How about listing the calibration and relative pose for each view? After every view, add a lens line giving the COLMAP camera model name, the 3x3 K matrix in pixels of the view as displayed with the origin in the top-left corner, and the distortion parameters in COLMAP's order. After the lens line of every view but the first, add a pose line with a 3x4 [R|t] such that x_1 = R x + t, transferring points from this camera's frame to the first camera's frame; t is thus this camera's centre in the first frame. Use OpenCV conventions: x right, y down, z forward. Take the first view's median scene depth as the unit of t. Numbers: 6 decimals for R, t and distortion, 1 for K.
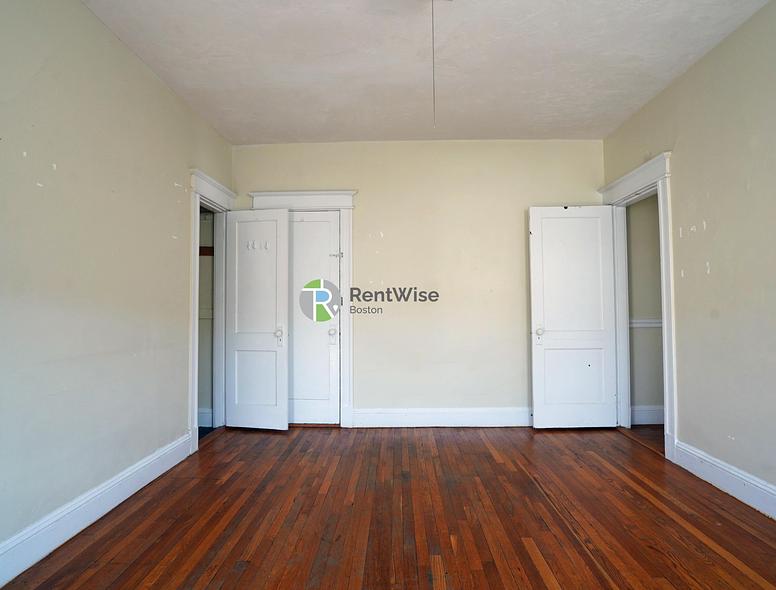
lens RADIAL K [[428.4, 0, 388.0], [0, 428.4, 295.0], [0, 0, 1]] dist [-0.075976, 0.029913]
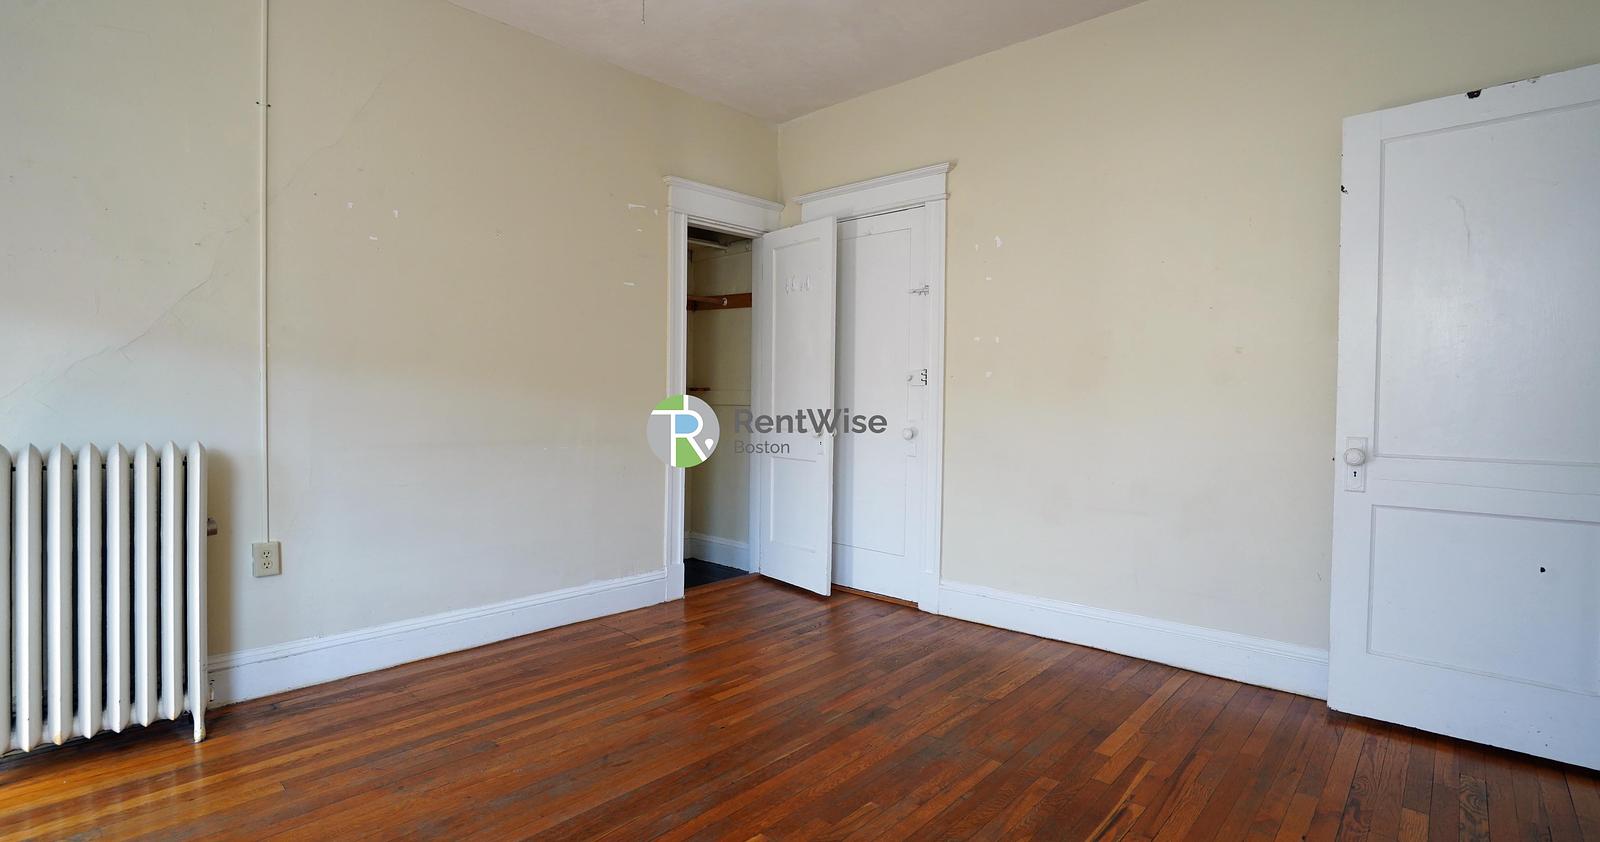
lens RADIAL K [[736.8, 0, 800.0], [0, 736.8, 421.0], [0, 0, 1]] dist [-0.073630, 0.029578]
pose [[0.755430, 0.032357, -0.654430, 0.451574], [0.009287, 0.998151, 0.060072, 0.015732], [0.655163, -0.051458, 0.753733, 0.246341]]
